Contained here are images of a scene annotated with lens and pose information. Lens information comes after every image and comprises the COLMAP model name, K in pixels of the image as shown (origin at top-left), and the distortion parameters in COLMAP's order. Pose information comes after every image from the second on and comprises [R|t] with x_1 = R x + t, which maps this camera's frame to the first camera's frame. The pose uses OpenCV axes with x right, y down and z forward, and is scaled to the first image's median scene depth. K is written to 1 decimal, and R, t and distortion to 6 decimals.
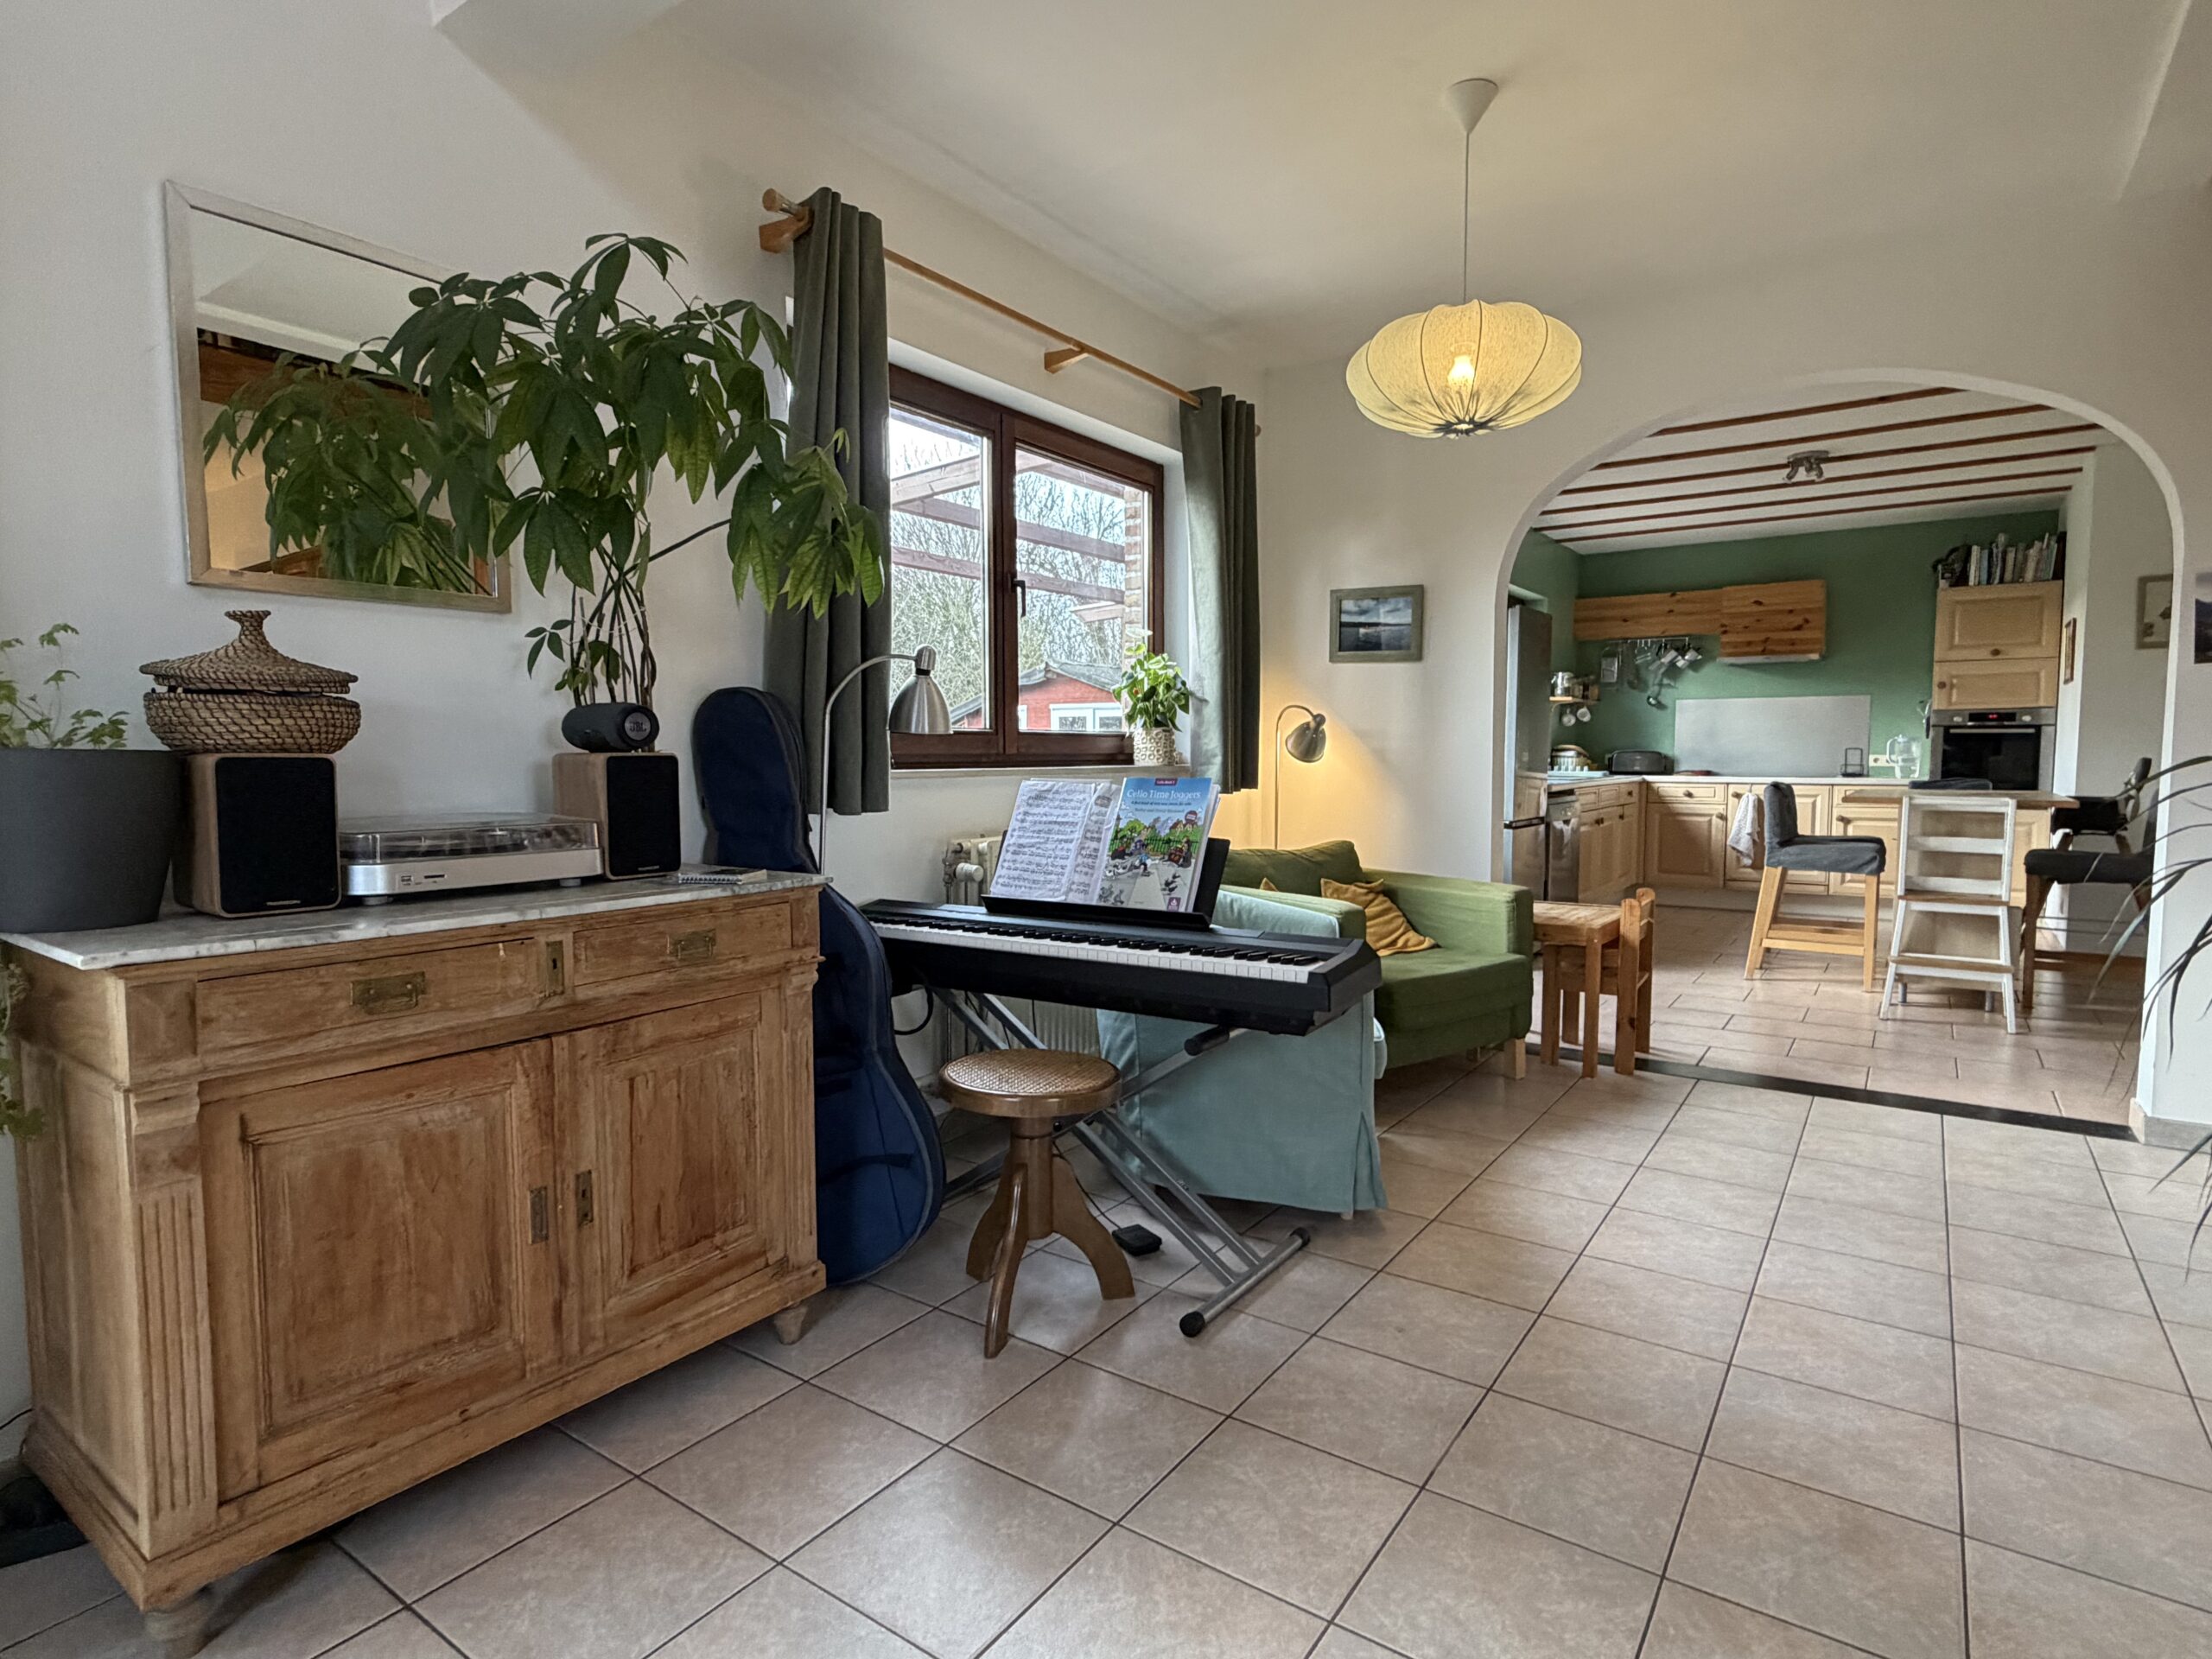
lens RADIAL K [[1167.4, 0, 1106.0], [0, 1167.4, 829.5], [0, 0, 1]] dist [0.005983, 0.000115]
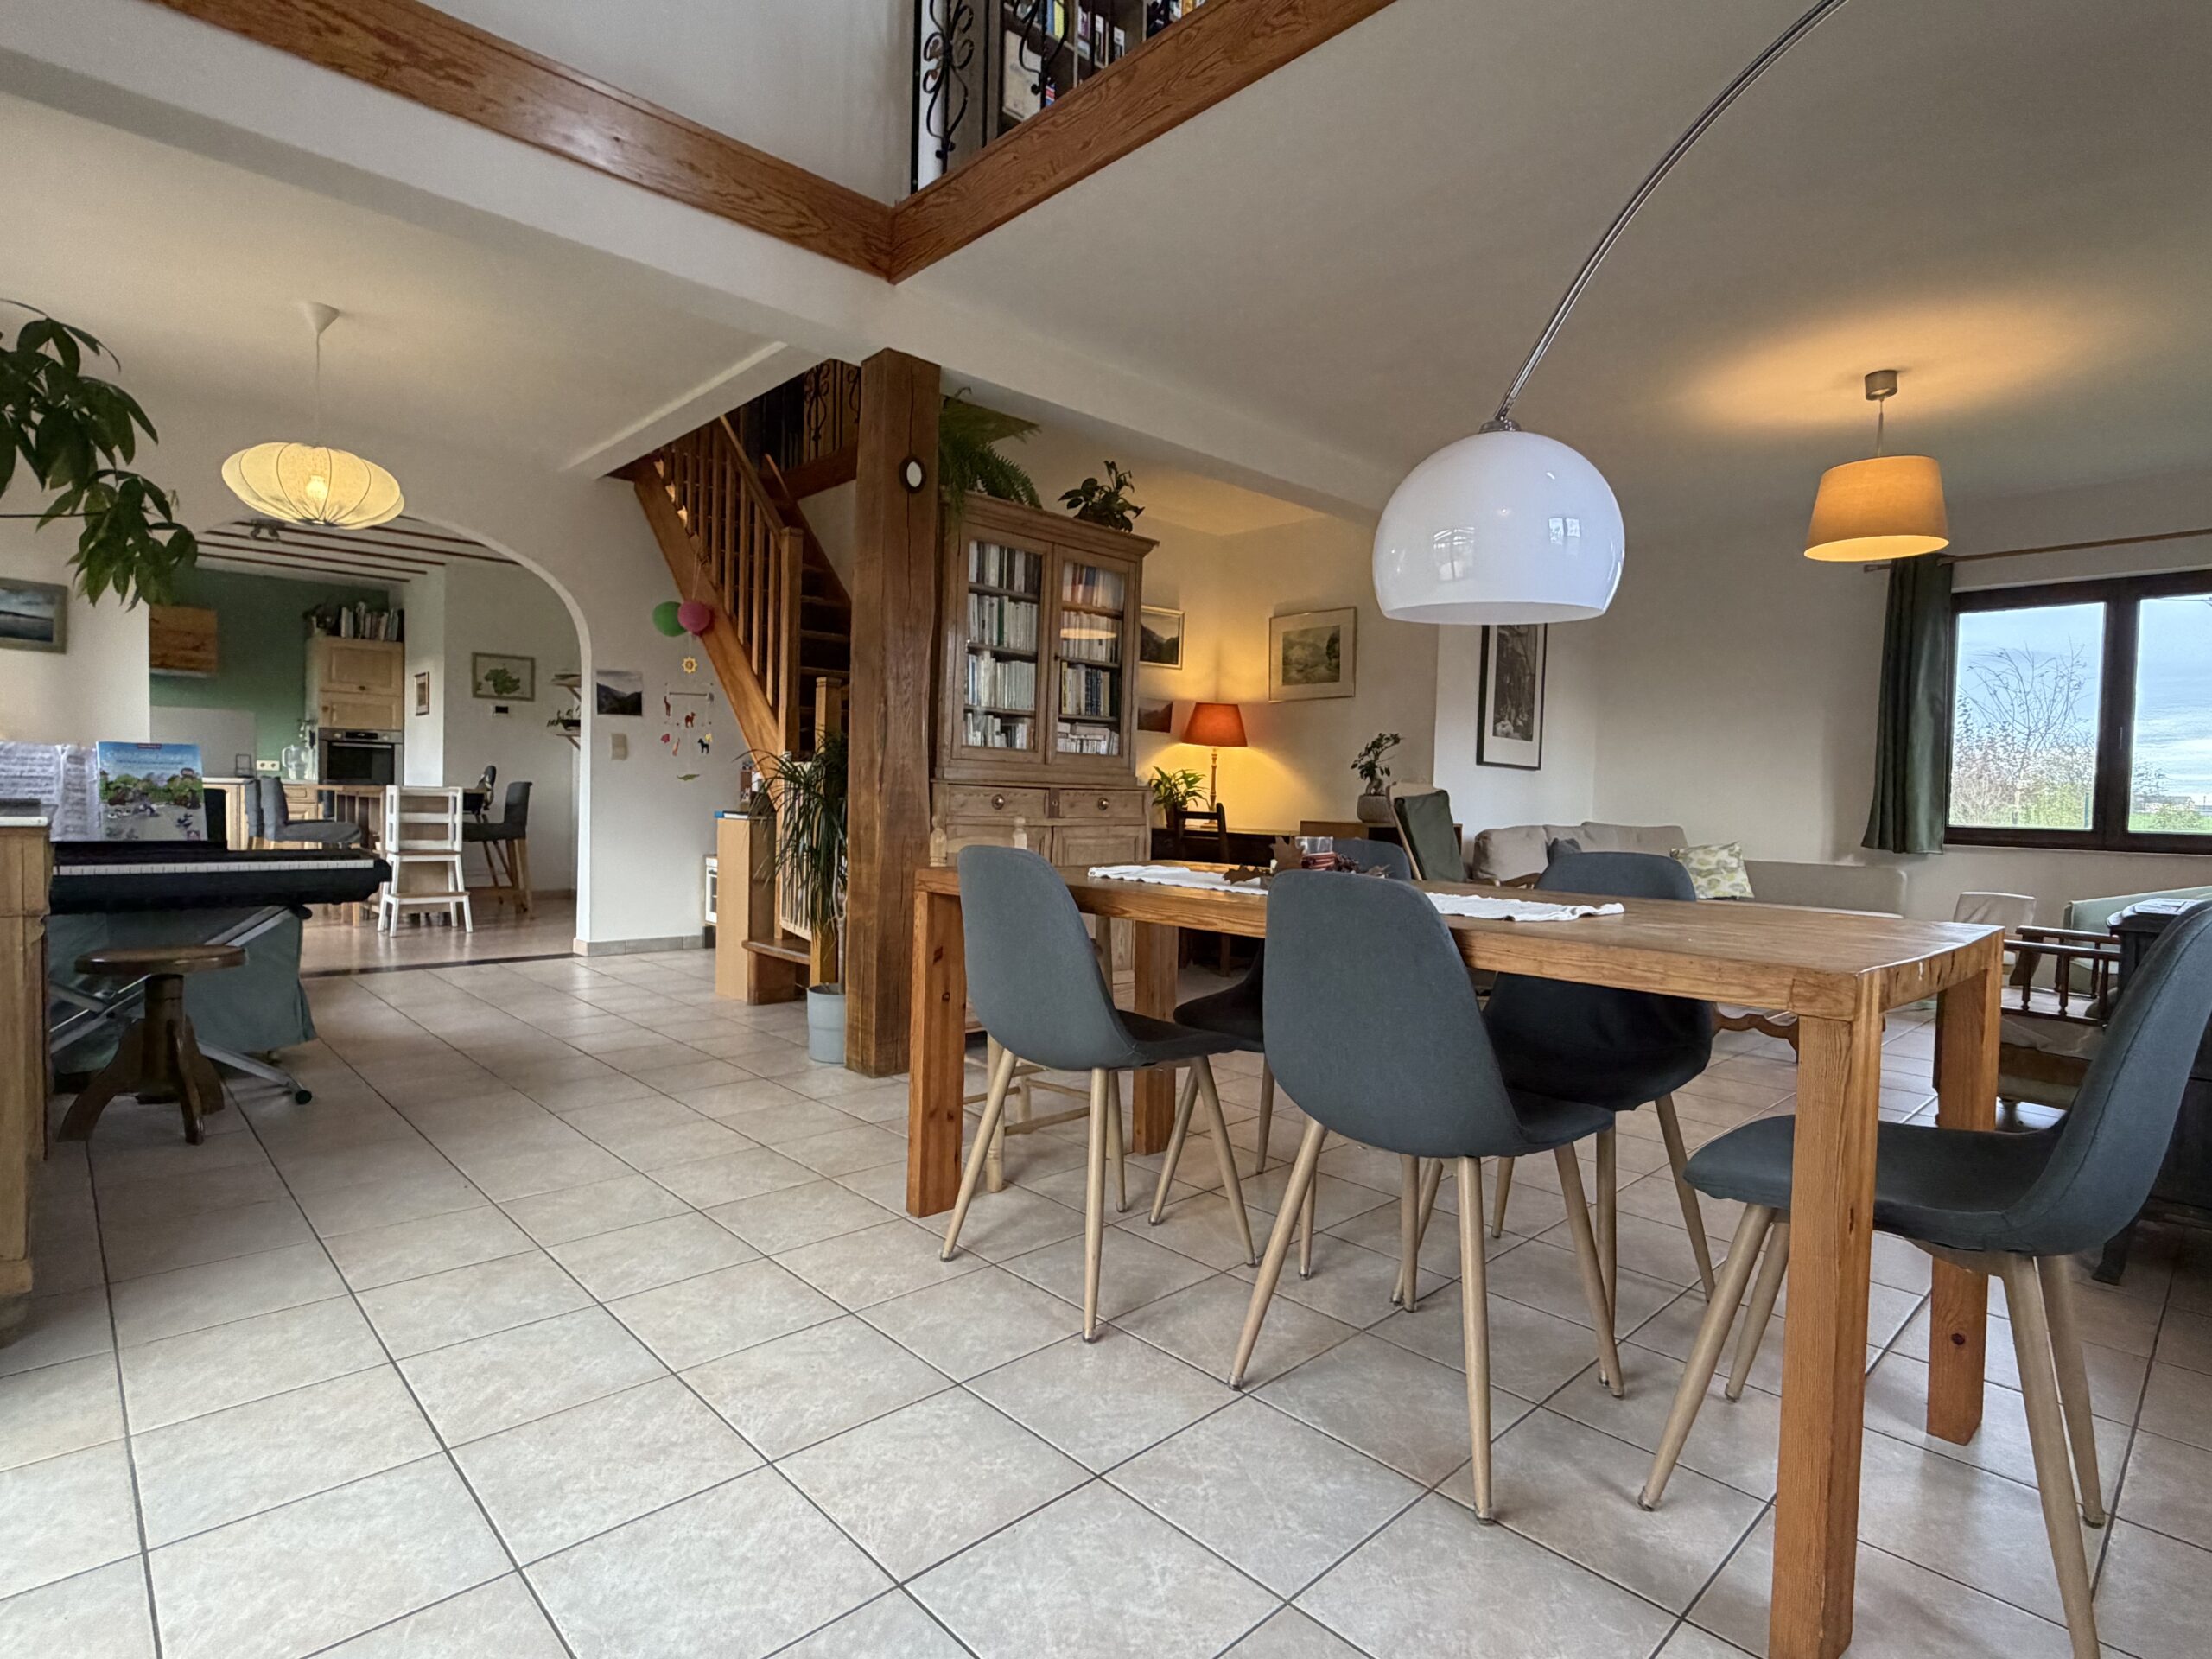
lens RADIAL K [[1125.6, 0, 1106.0], [0, 1125.6, 829.5], [0, 0, 1]] dist [-0.001475, -0.000199]
pose [[0.200010, -0.023012, 0.979524, -0.561090], [0.039593, 0.999097, 0.015387, 0.043630], [-0.978994, 0.035704, 0.200740, -0.169539]]
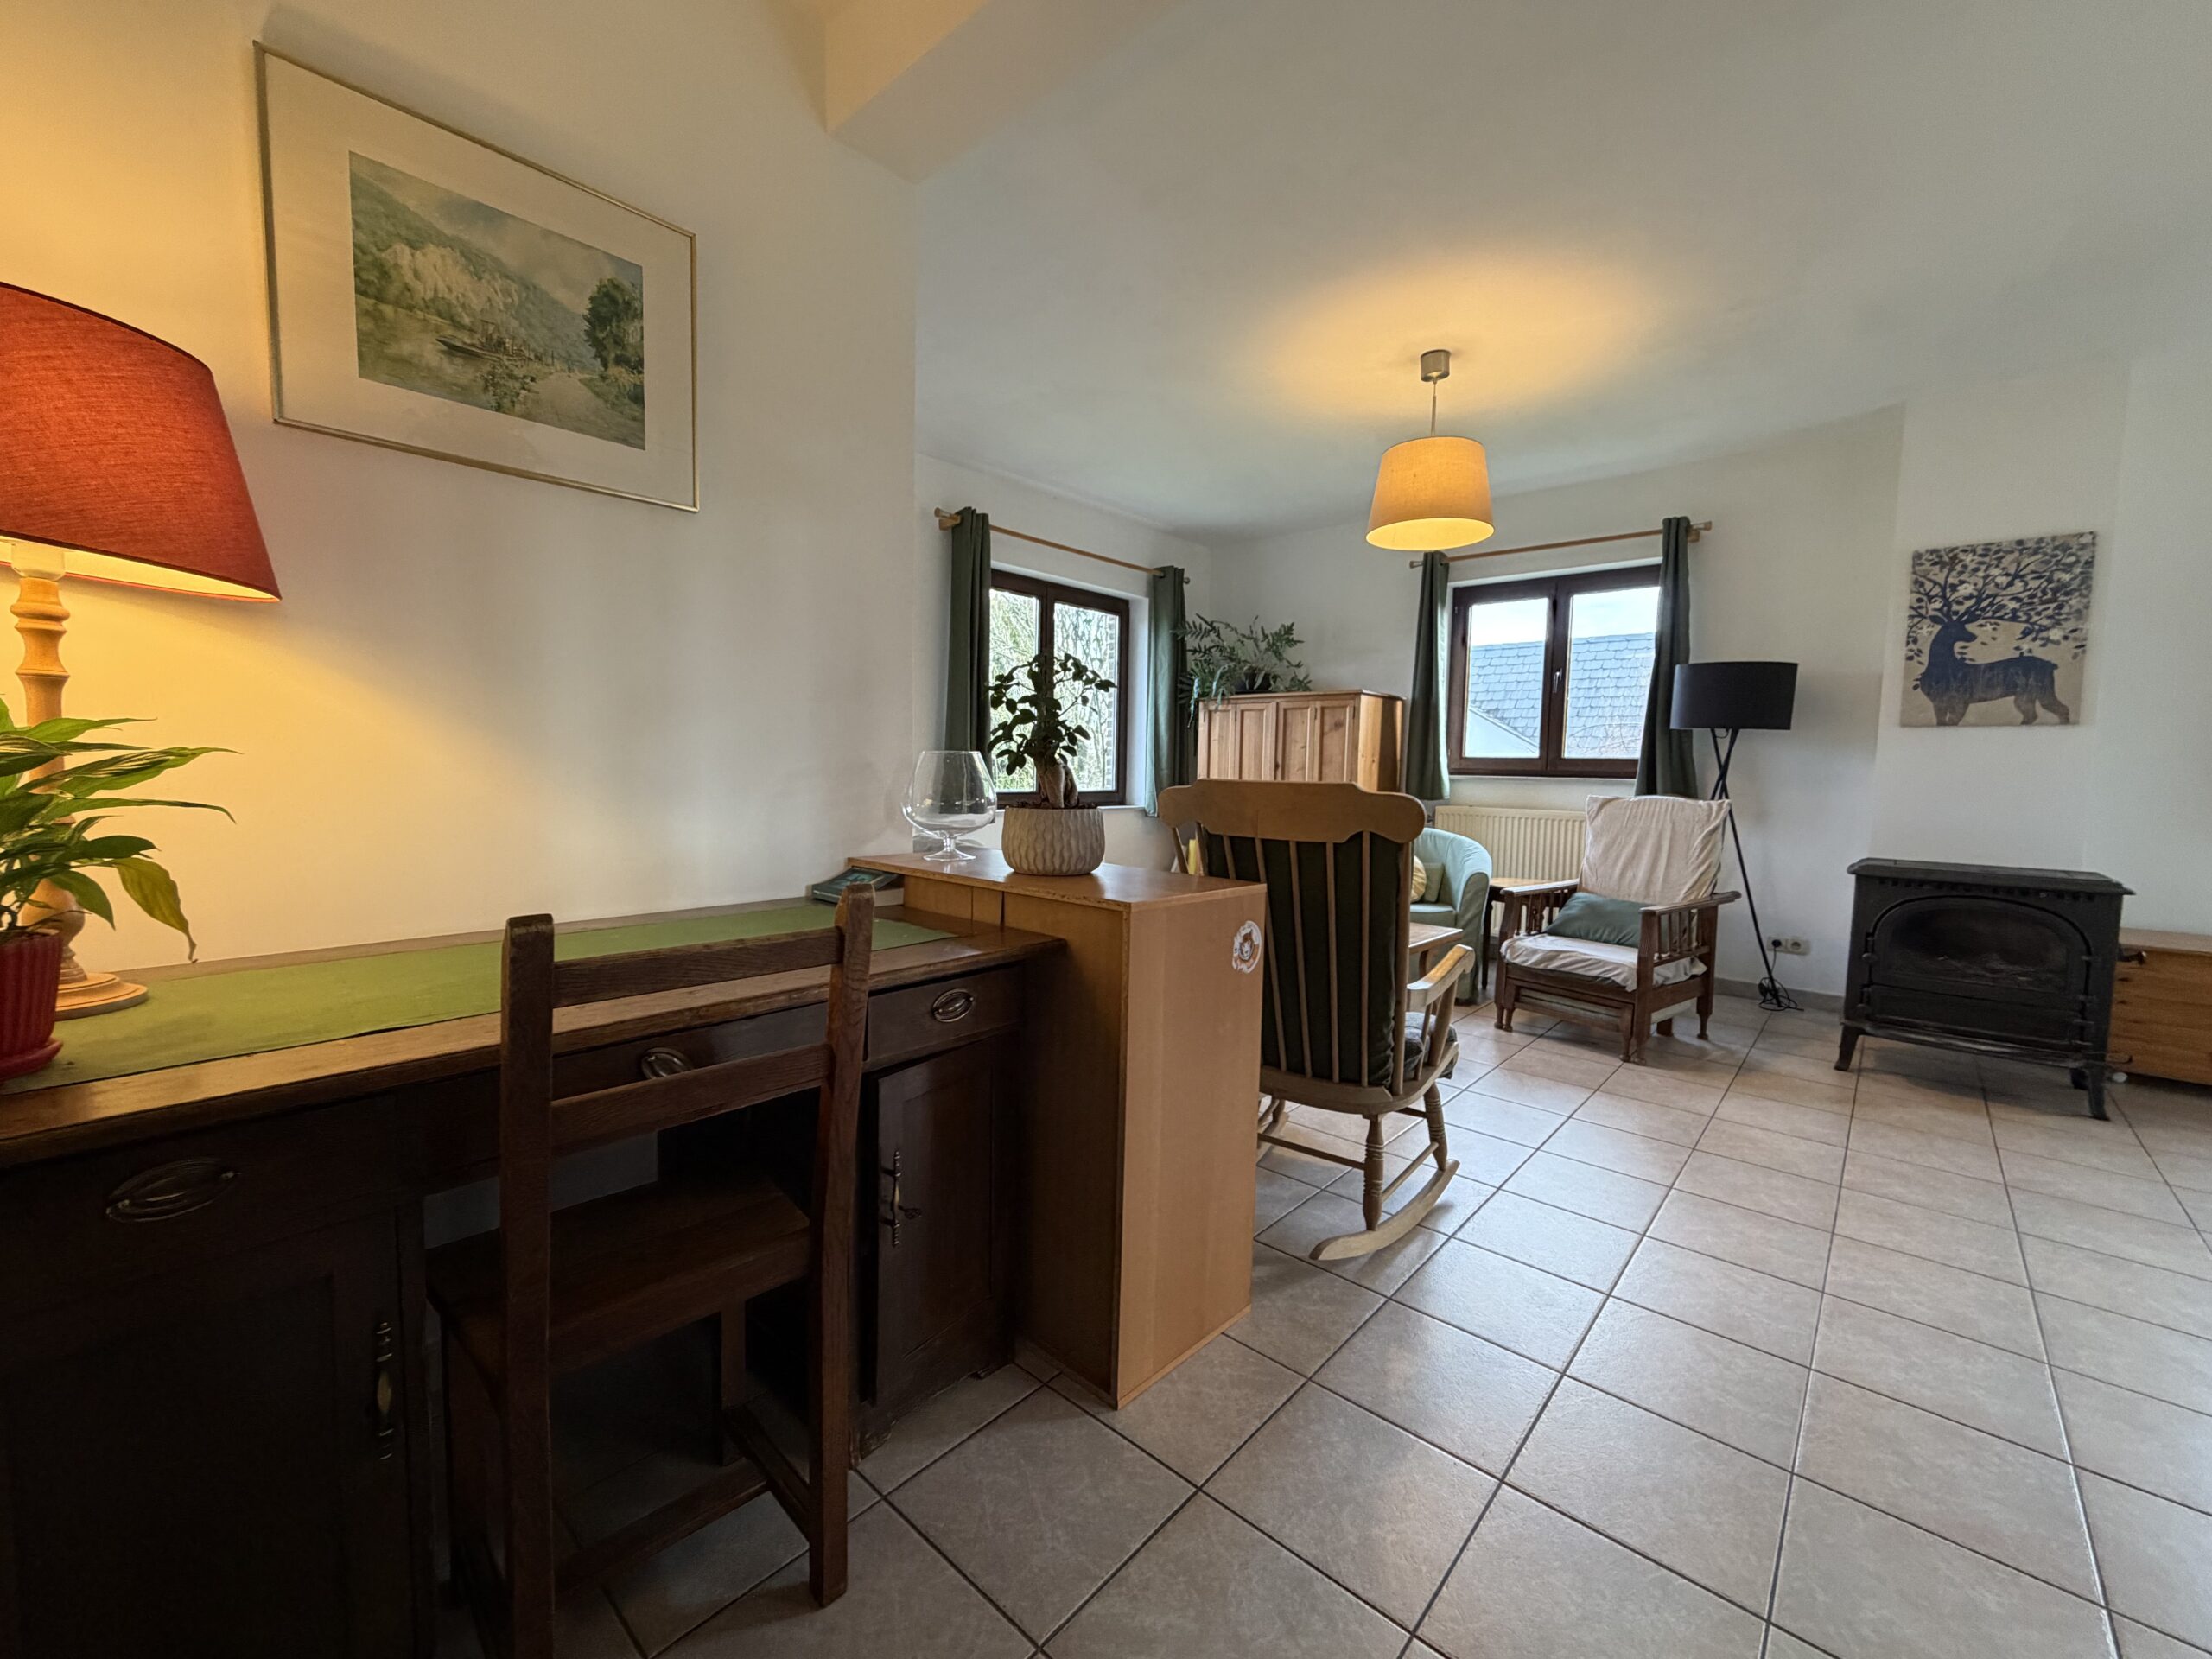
lens RADIAL K [[890.4, 0, 1106.0], [0, 890.4, 829.5], [0, 0, 1]] dist [-0.000558, 0.000281]
pose [[-0.992667, -0.027629, 0.117680, 0.661767], [-0.011204, 0.990367, 0.138012, -0.007894], [-0.120360, 0.135682, -0.983414, 0.174450]]
